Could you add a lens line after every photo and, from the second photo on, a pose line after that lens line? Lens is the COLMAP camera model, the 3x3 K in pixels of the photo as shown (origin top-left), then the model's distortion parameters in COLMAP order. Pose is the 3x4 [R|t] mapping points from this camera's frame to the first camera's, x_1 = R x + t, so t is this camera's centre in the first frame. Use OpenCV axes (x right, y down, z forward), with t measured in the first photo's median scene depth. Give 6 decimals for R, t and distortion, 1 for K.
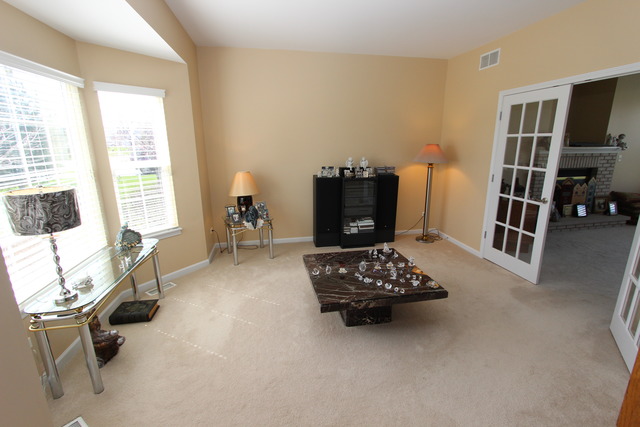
lens RADIAL K [[294.4, 0, 317.7], [0, 294.4, 214.7], [0, 0, 1]] dist [-0.012956, -0.000213]
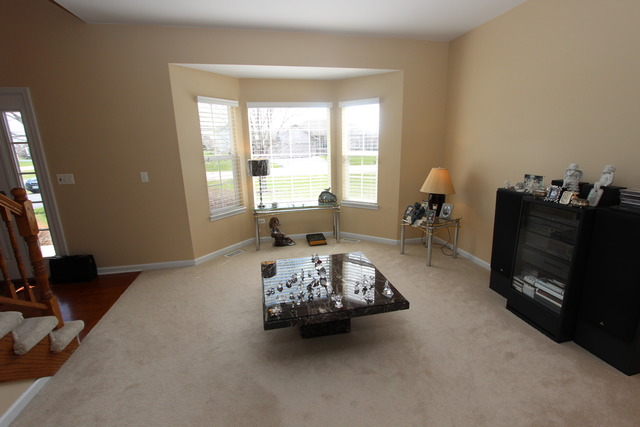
lens RADIAL K [[294.4, 0, 317.2], [0, 294.4, 214.0], [0, 0, 1]] dist [-0.012956, -0.000213]
pose [[0.030819, 0.250359, -0.967662, 0.628236], [-0.212569, 0.947617, 0.238403, -0.136415], [0.976660, 0.198348, 0.082424, 0.526295]]
